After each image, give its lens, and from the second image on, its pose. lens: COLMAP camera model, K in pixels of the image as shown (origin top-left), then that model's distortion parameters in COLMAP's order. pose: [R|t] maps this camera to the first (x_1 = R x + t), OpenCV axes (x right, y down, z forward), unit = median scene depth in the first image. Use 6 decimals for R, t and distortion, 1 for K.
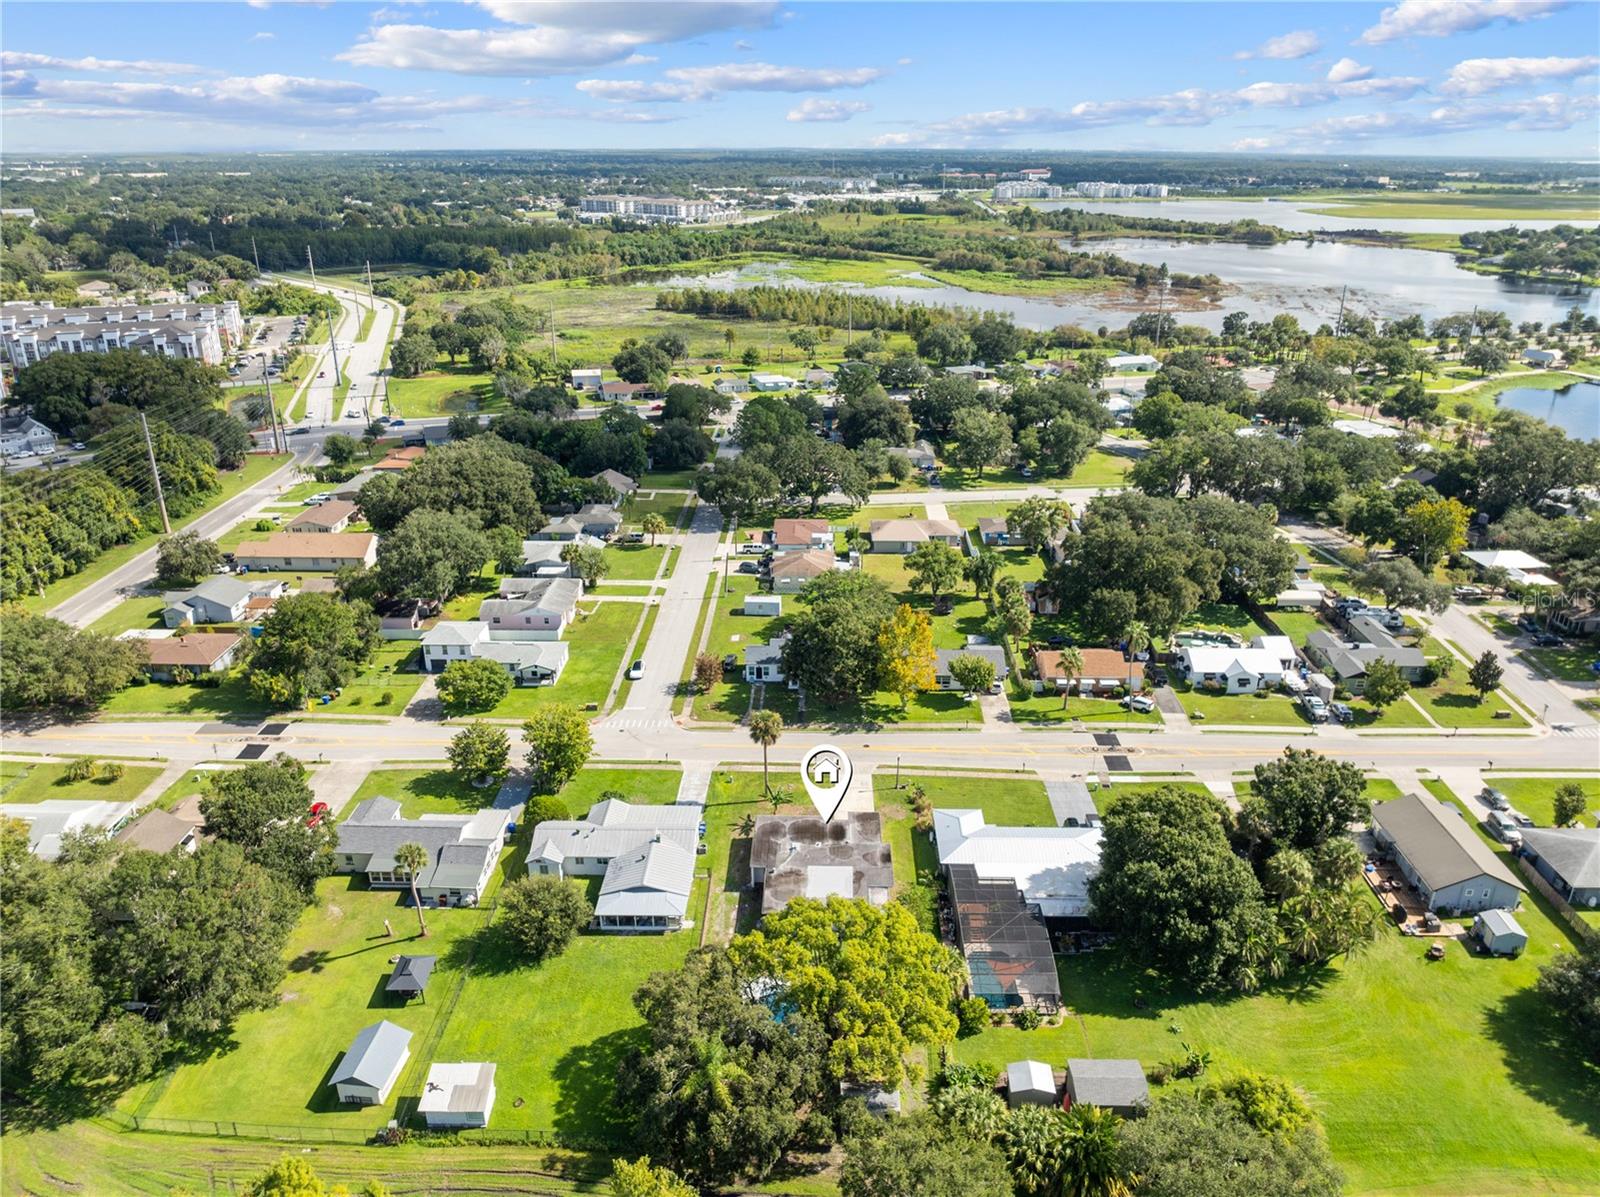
lens RADIAL K [[1125.9, 0, 806.7], [0, 1125.9, 594.6], [0, 0, 1]] dist [-0.015775, -0.046741]
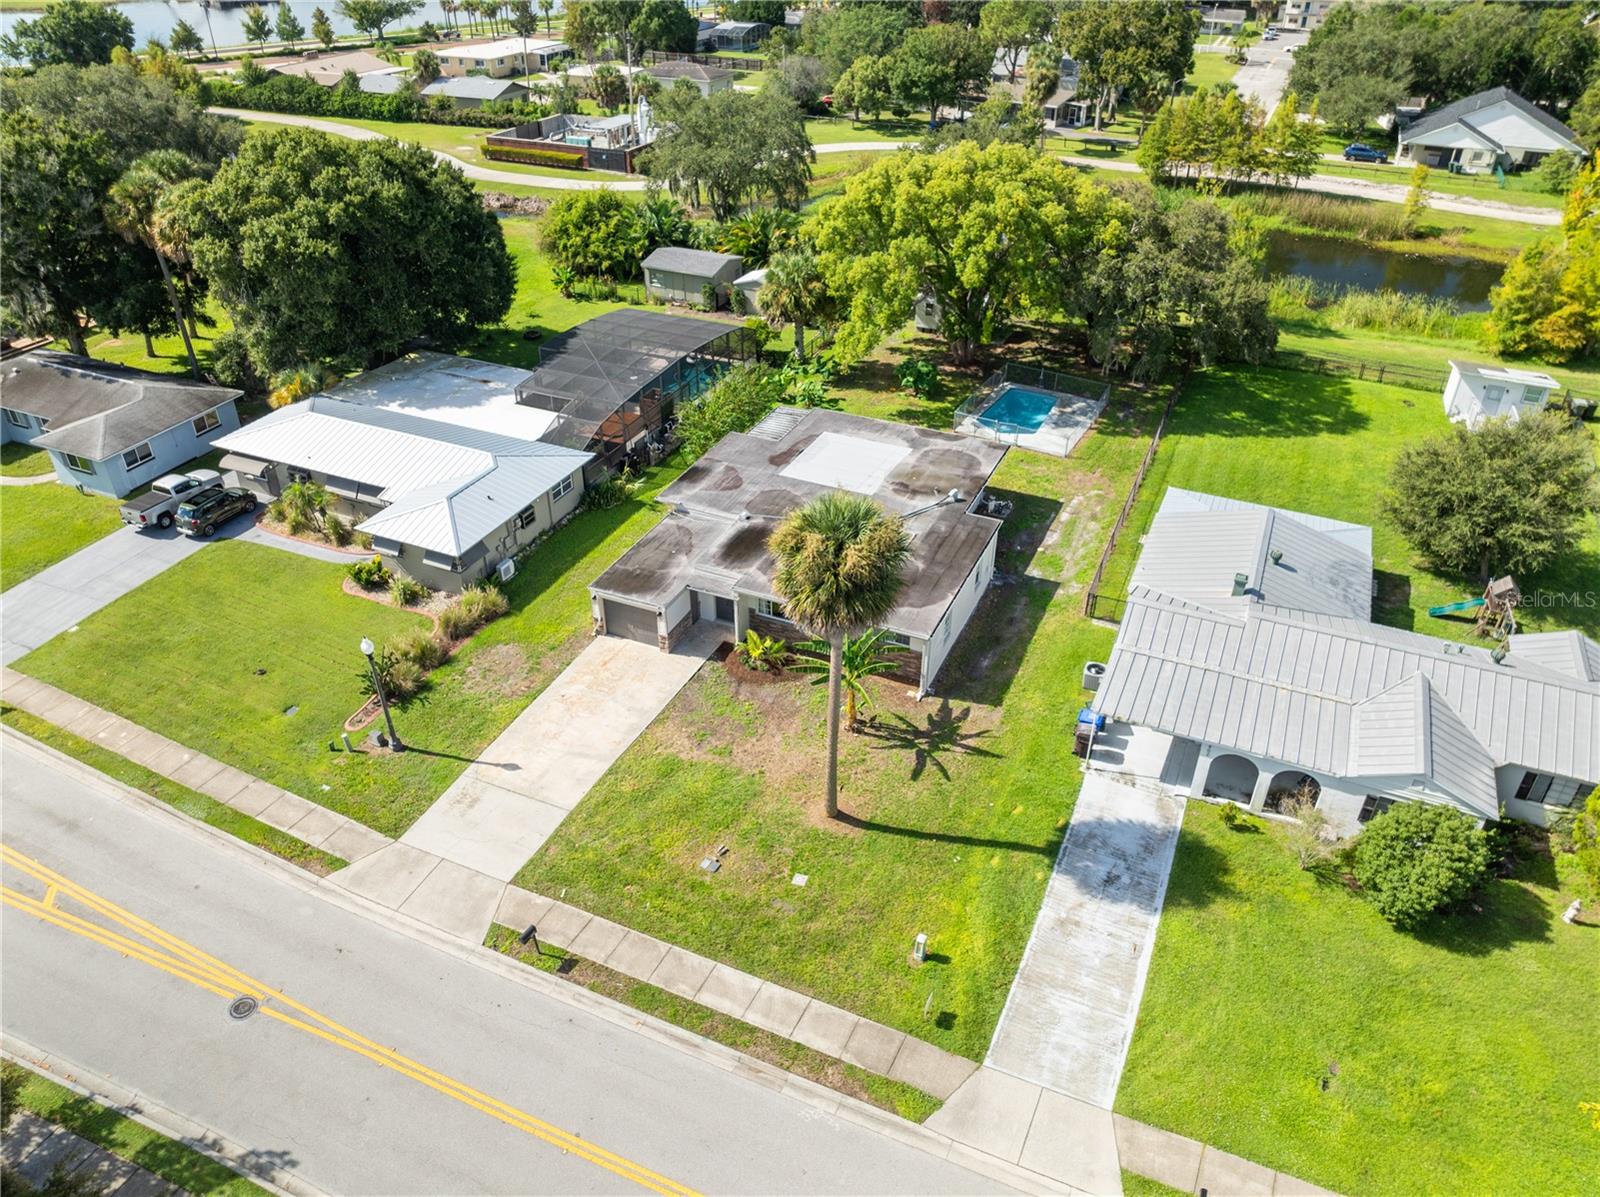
lens RADIAL K [[1127.0, 0, 806.7], [0, 1127.0, 594.1], [0, 0, 1]] dist [-0.037268, 0.007048]
pose [[-0.921376, -0.217957, 0.321809, -0.104698], [0.140066, 0.586141, 0.798010, -0.071629], [-0.362558, 0.780342, -0.509528, 1.070916]]
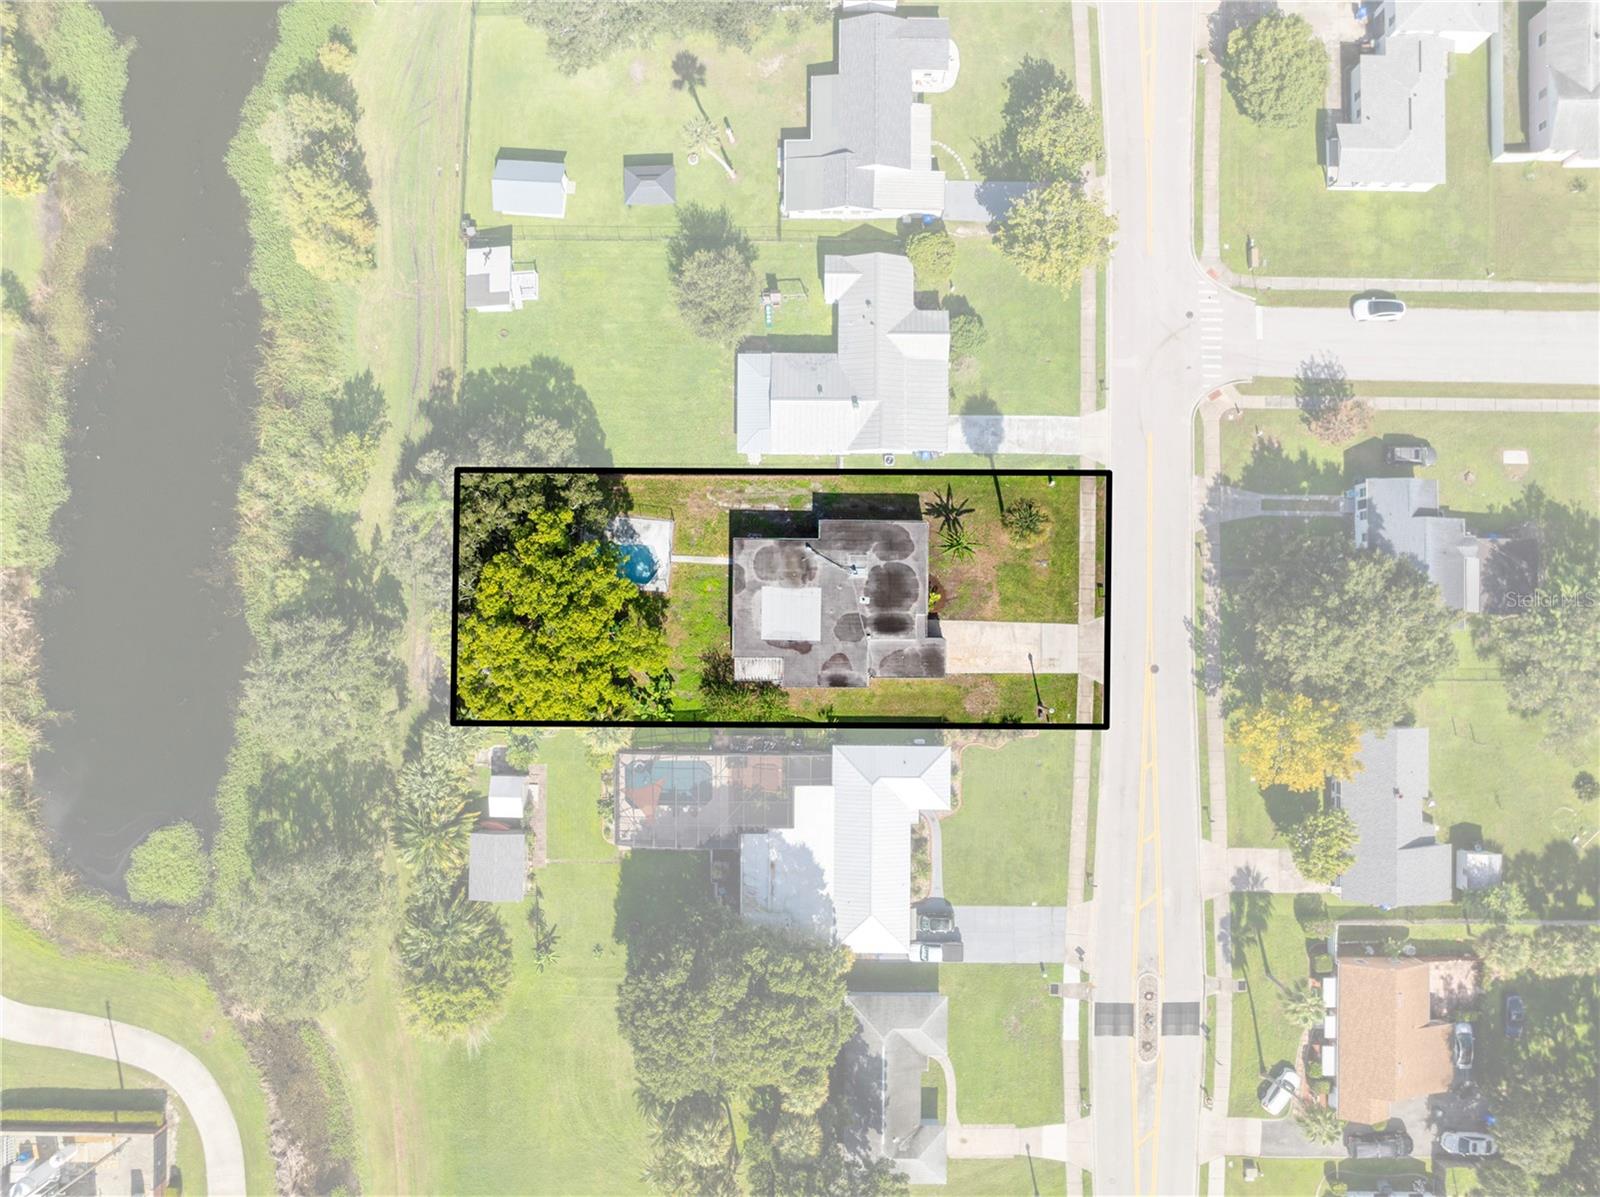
lens RADIAL K [[1125.9, 0, 806.7], [0, 1125.9, 594.6], [0, 0, 1]] dist [-0.015775, -0.046741]
pose [[0.011132, 0.999627, -0.024945, 0.023112], [-0.374757, 0.027299, 0.926721, -0.460229], [0.927056, -0.000968, 0.374921, 0.571618]]
